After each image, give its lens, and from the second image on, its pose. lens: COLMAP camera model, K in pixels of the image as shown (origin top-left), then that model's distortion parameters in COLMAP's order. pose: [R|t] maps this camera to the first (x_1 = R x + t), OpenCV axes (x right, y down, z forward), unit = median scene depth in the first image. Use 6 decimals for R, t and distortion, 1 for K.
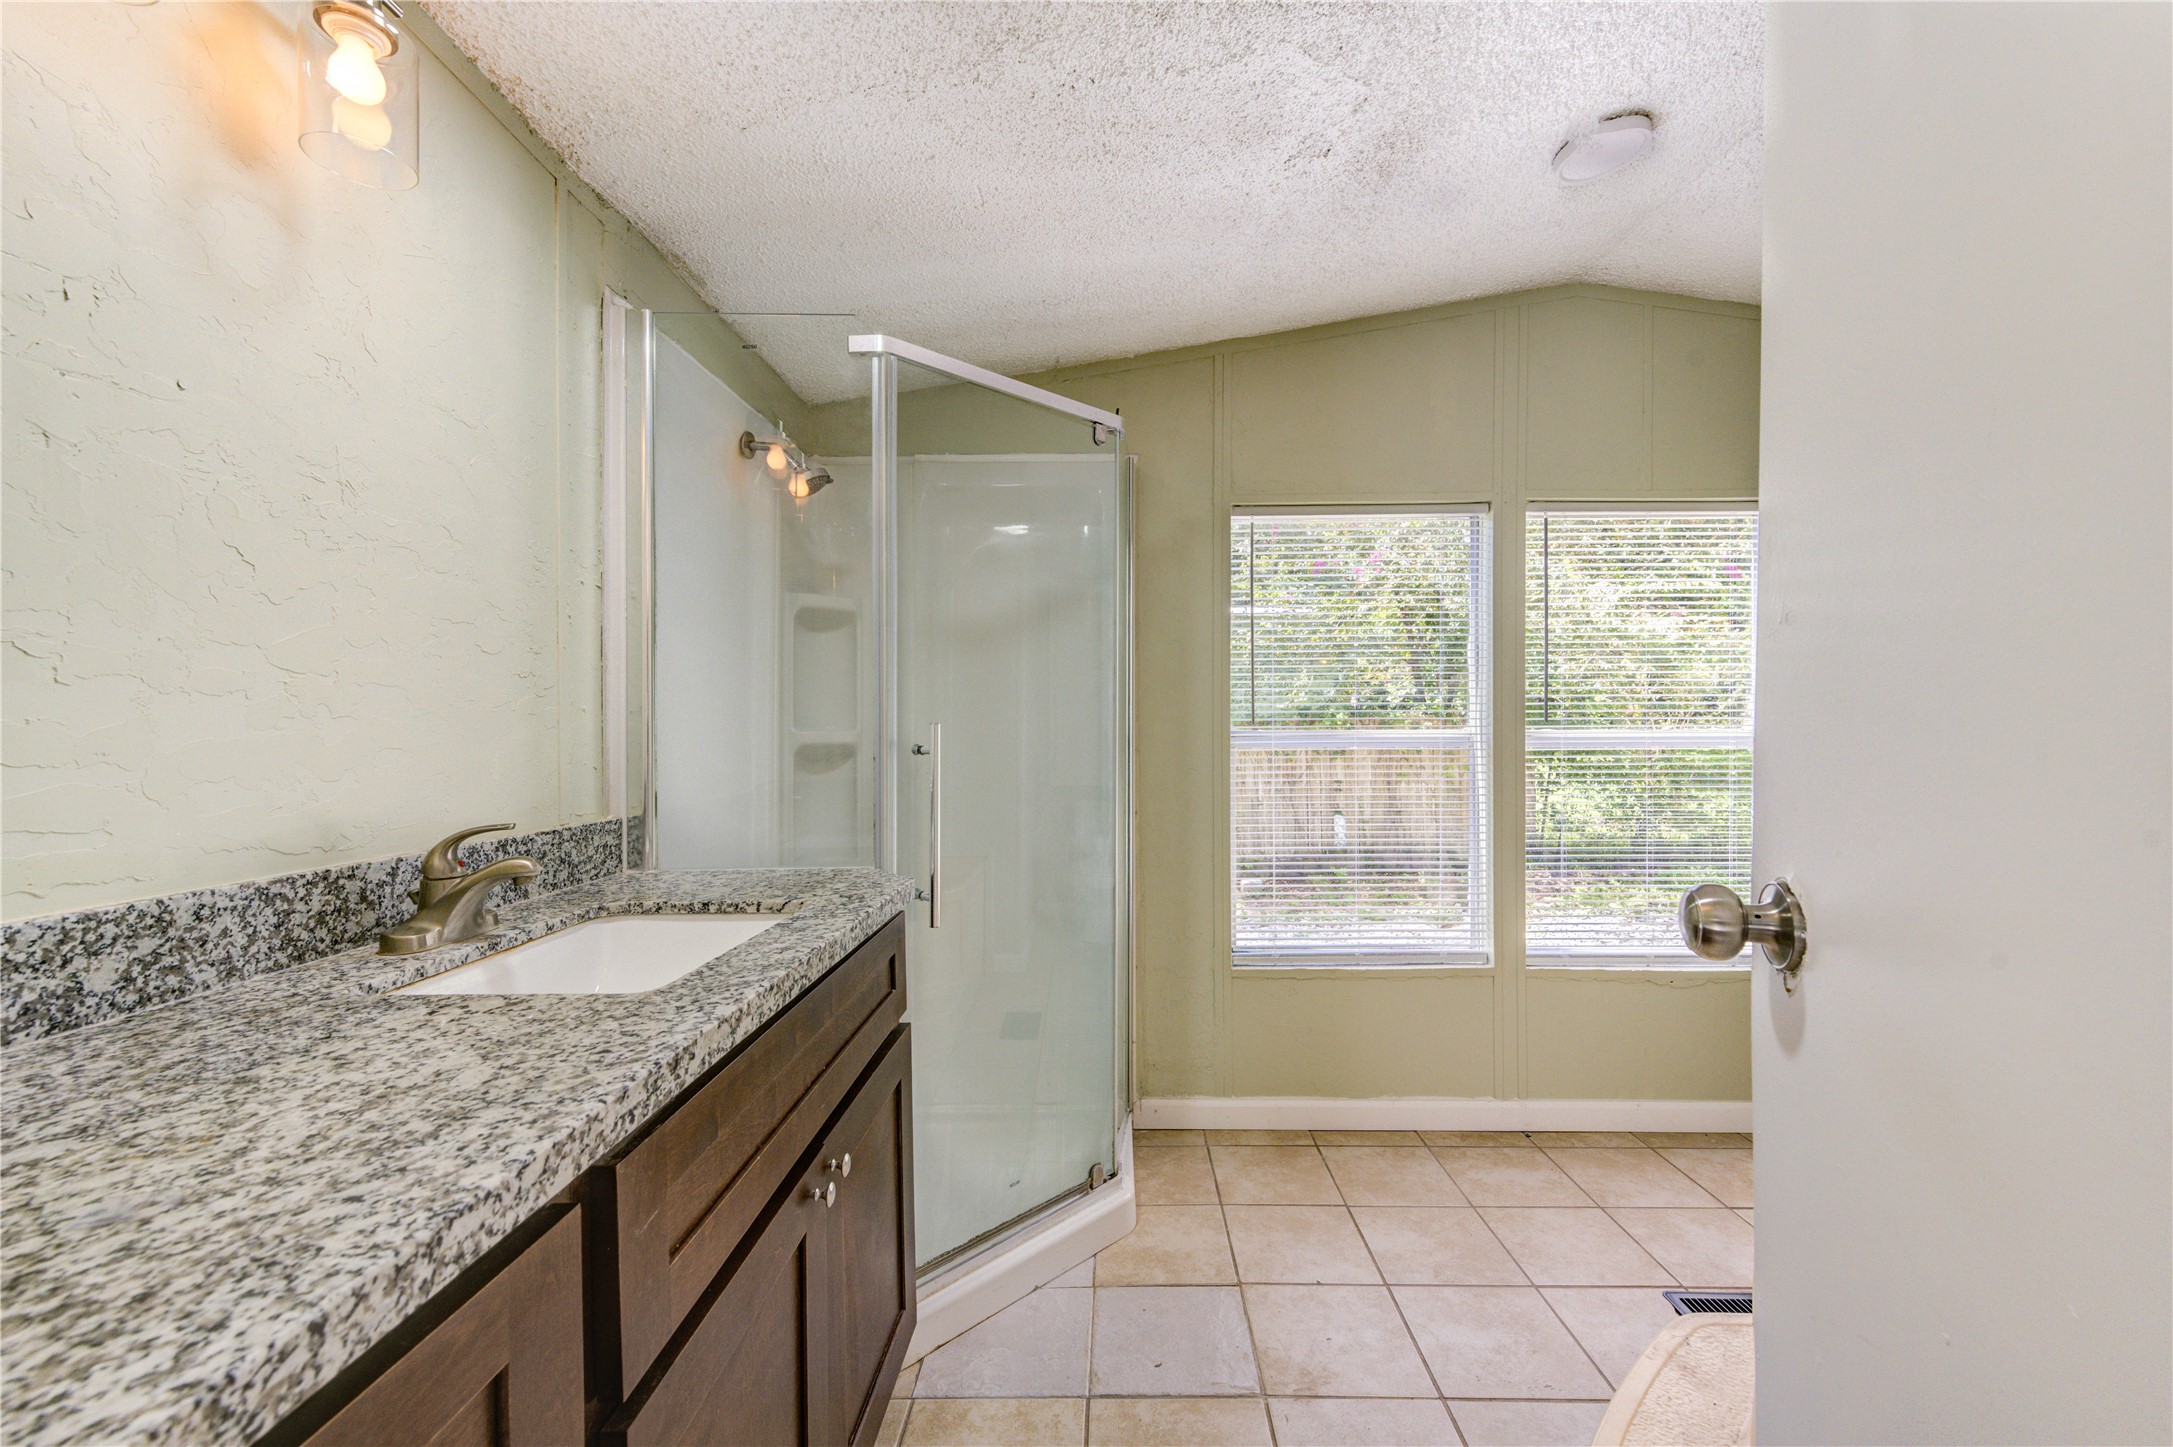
lens RADIAL K [[841.3, 0, 1095.2], [0, 841.3, 732.5], [0, 0, 1]] dist [0.000729, 0.000261]
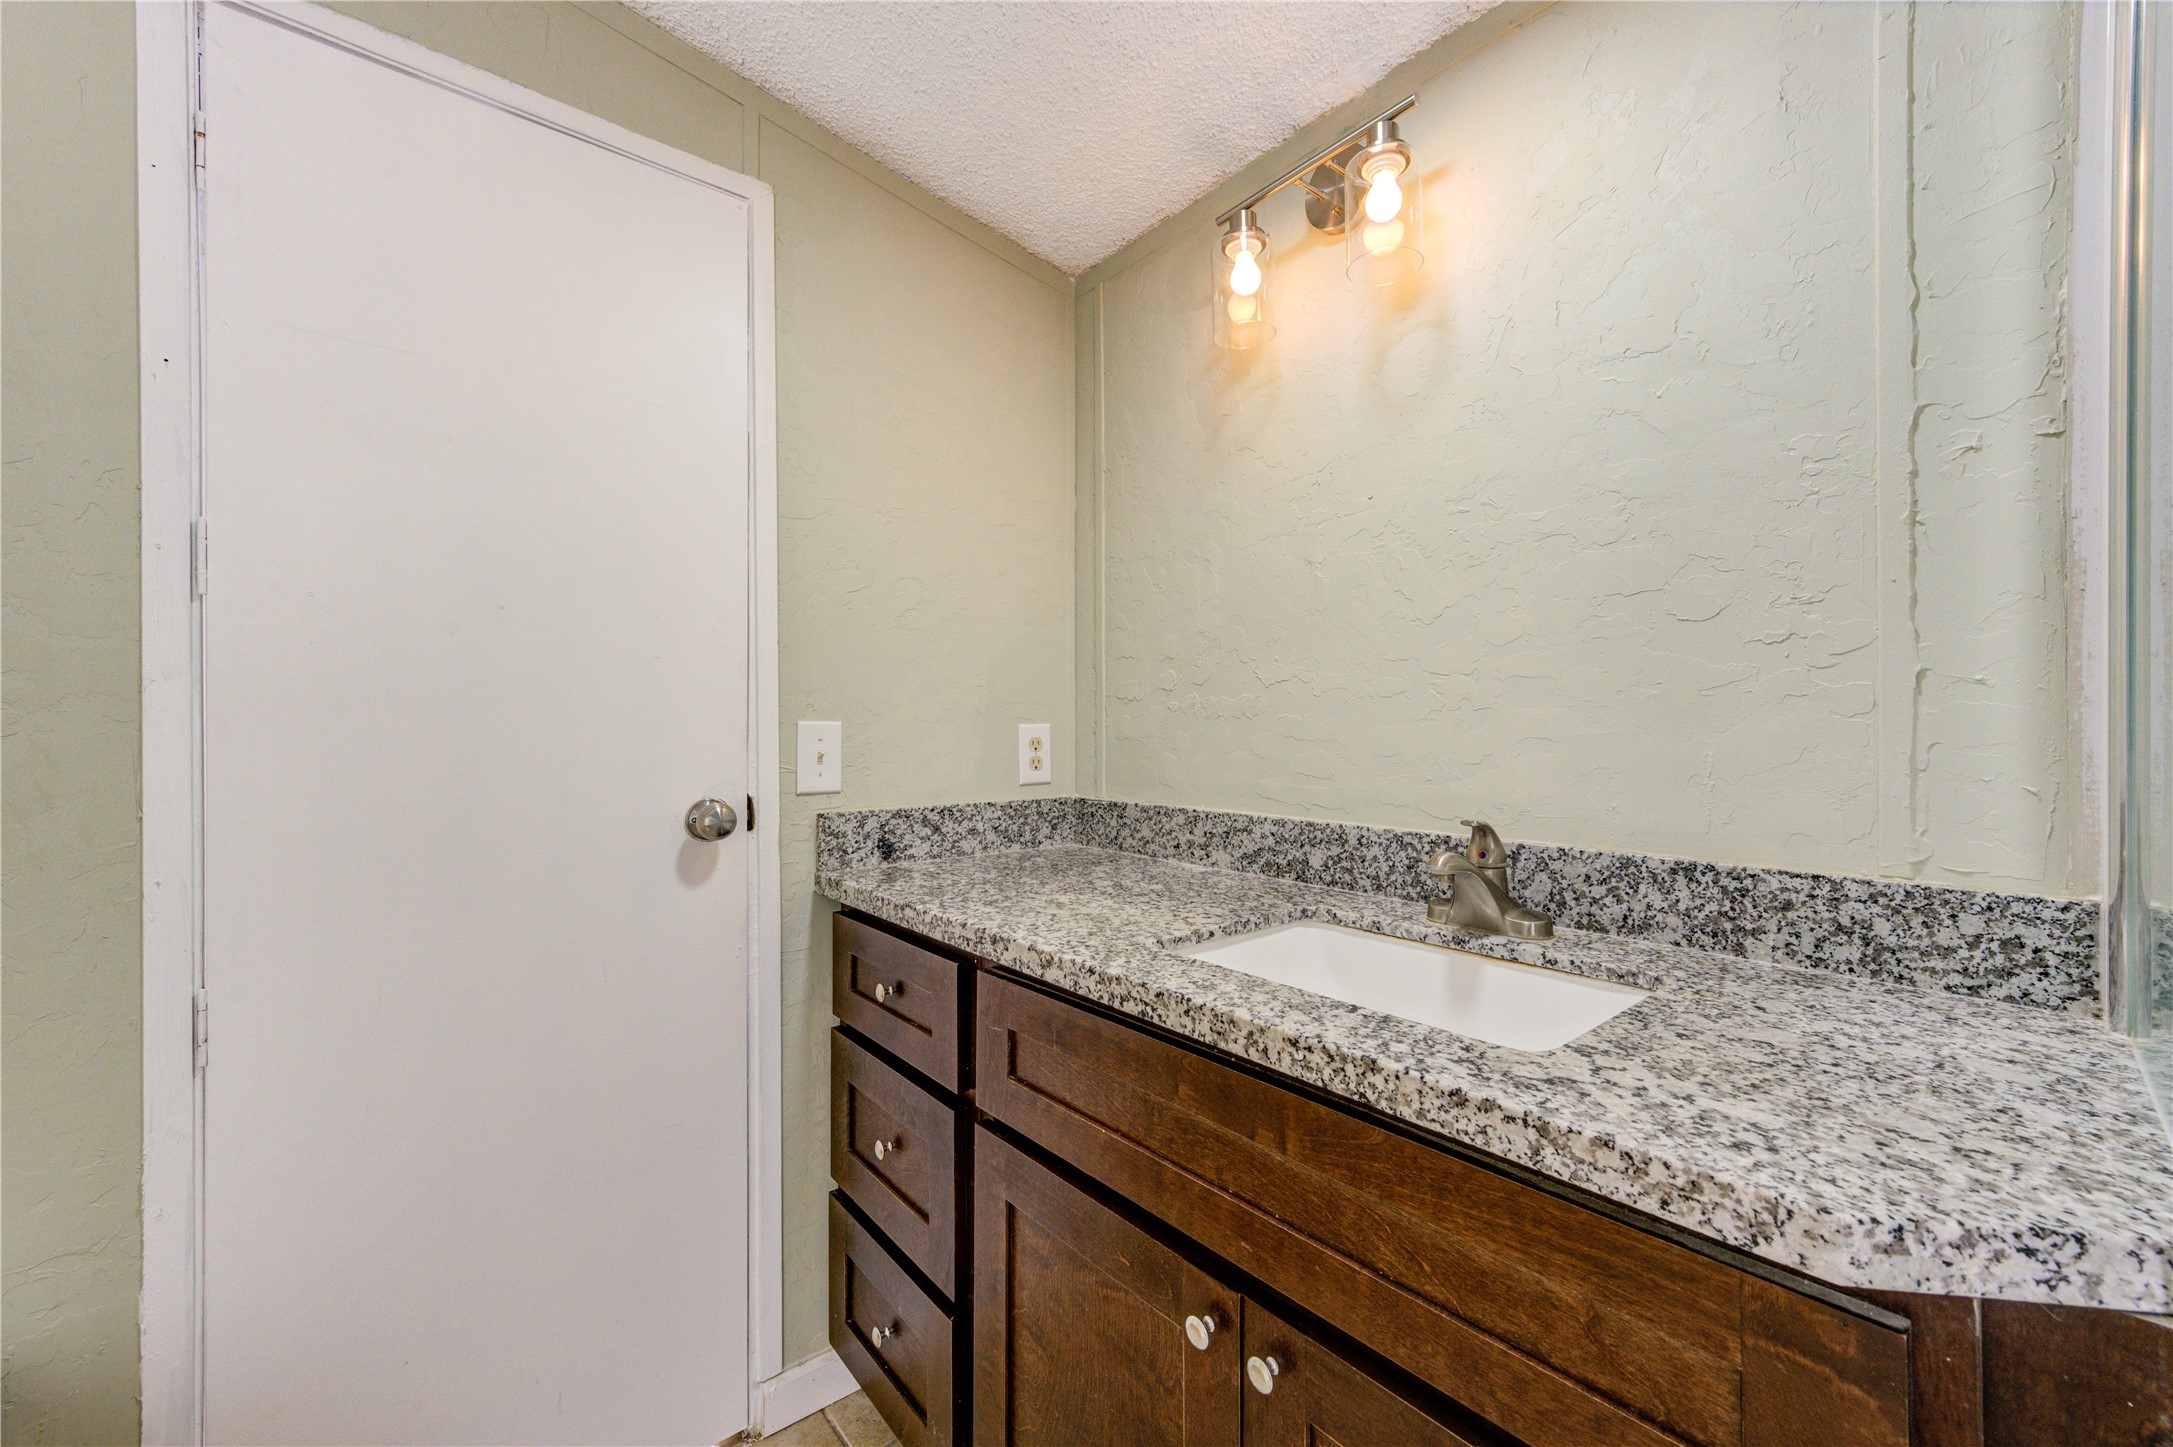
lens RADIAL K [[851.8, 0, 1101.1], [0, 851.8, 726.0], [0, 0, 1]] dist [0.007772, -0.000154]
pose [[-0.740454, 0.016953, -0.671893, 0.296788], [0.010058, 0.999849, 0.014143, -0.018646], [0.672032, 0.003714, -0.740513, 1.660227]]
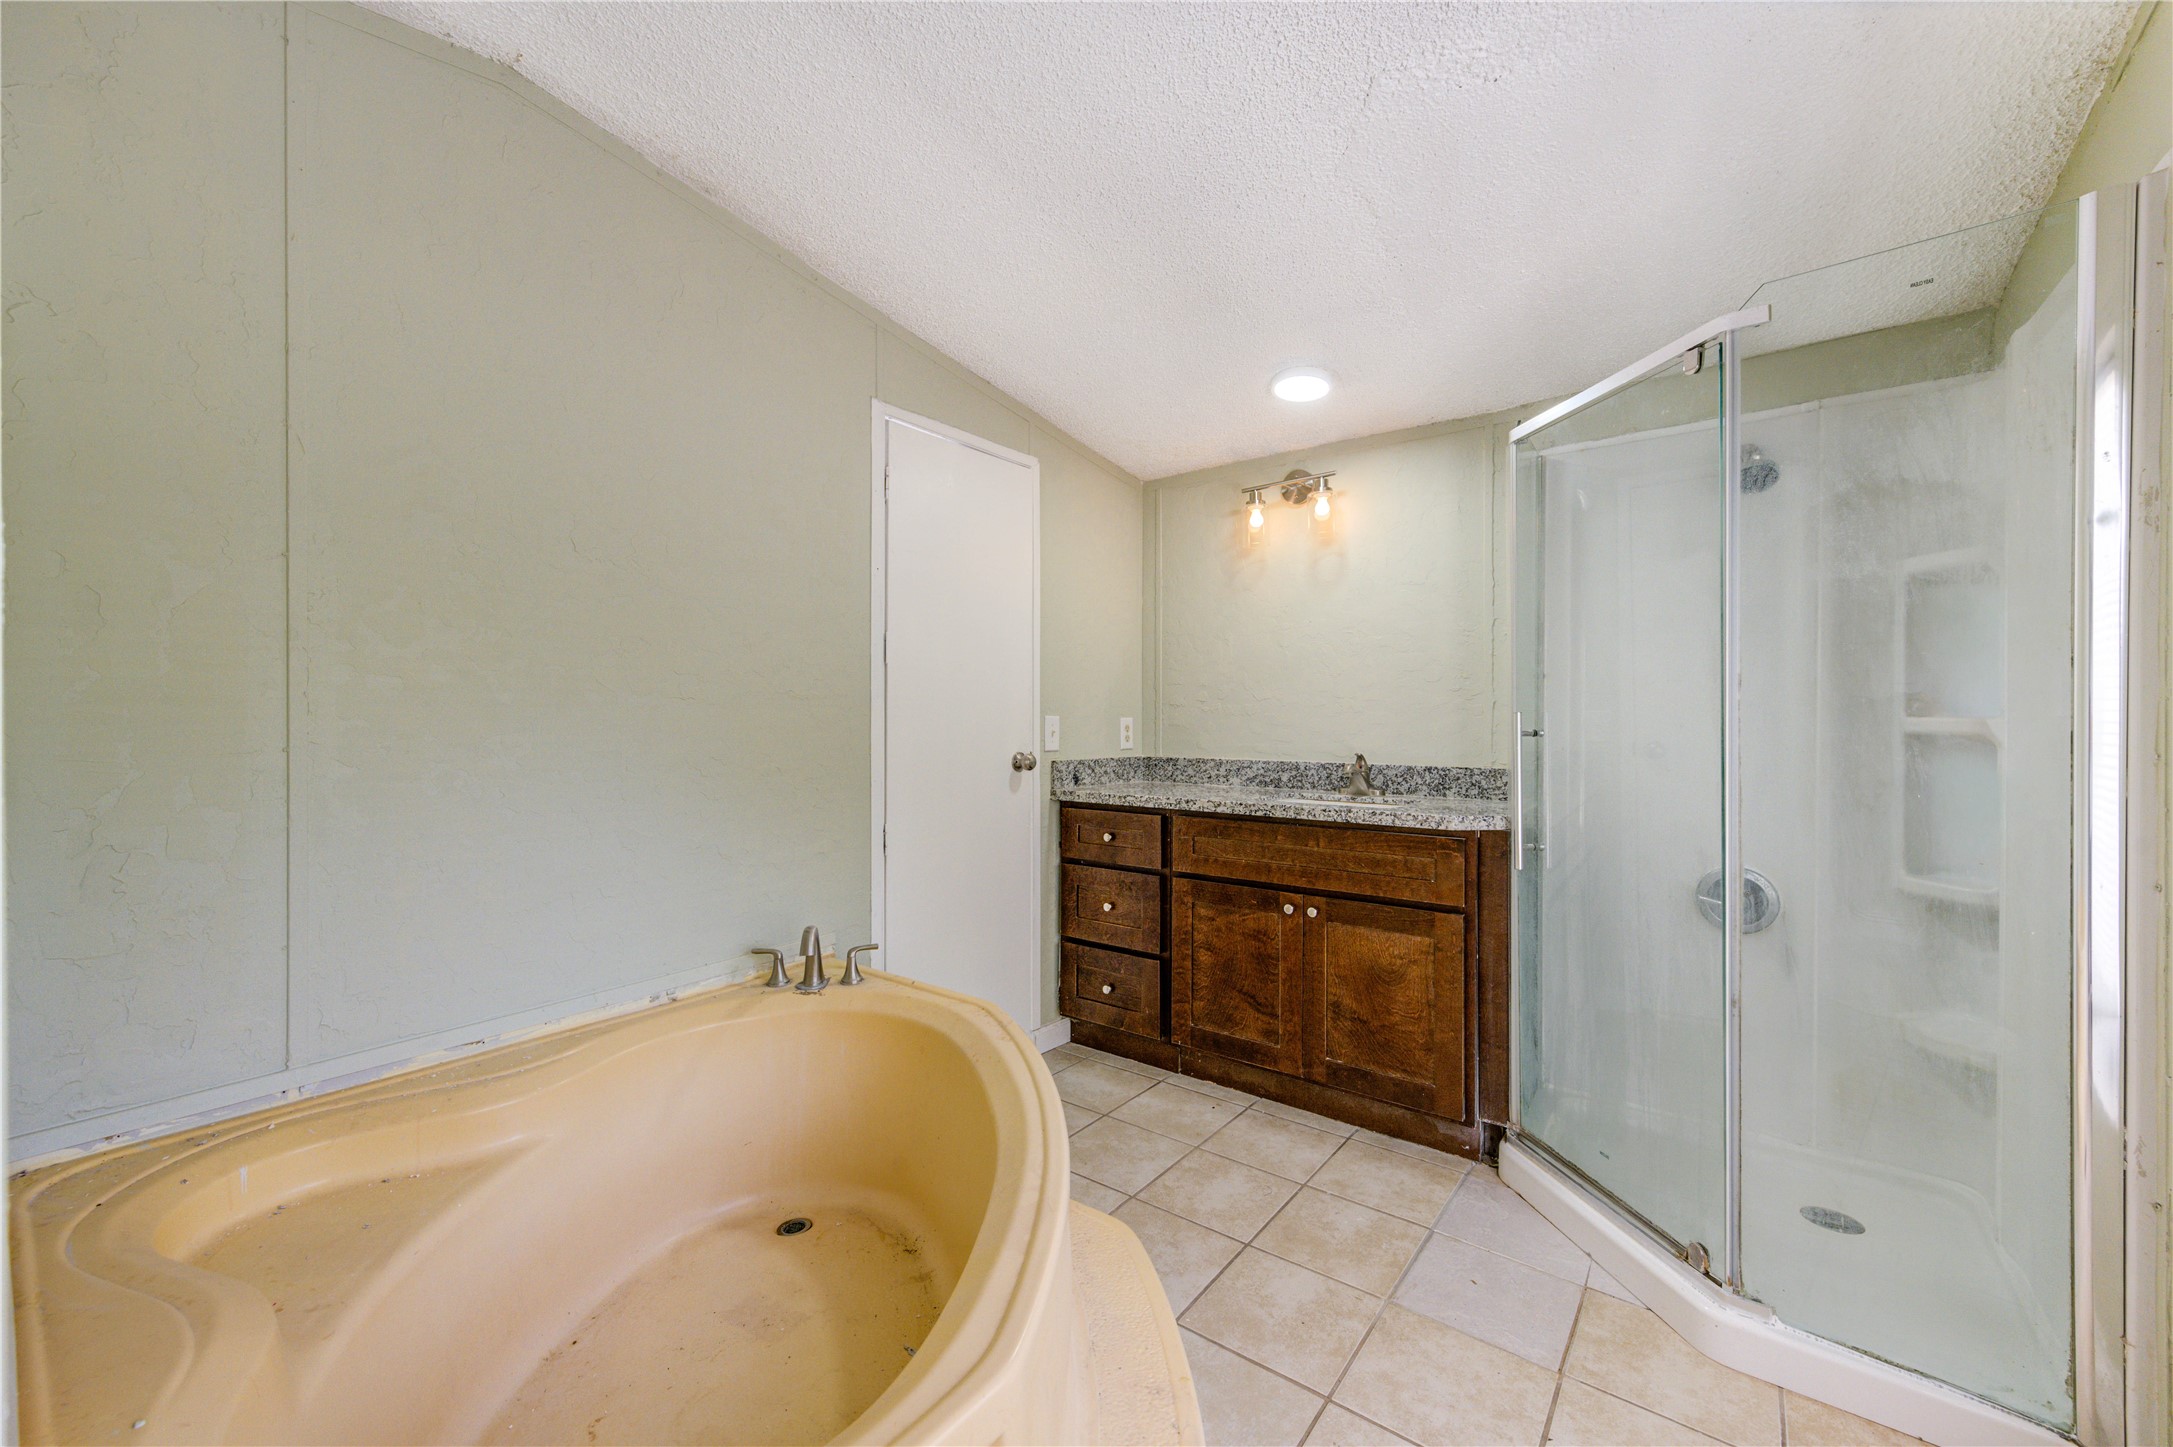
lens RADIAL K [[854.2, 0, 1079.5], [0, 854.2, 729.9], [0, 0, 1]] dist [0.002834, 0.000263]
pose [[-0.590936, 0.022903, -0.806393, 2.222866], [0.004564, 0.999676, 0.025048, -0.038745], [0.806705, 0.011121, -0.590849, 2.153704]]
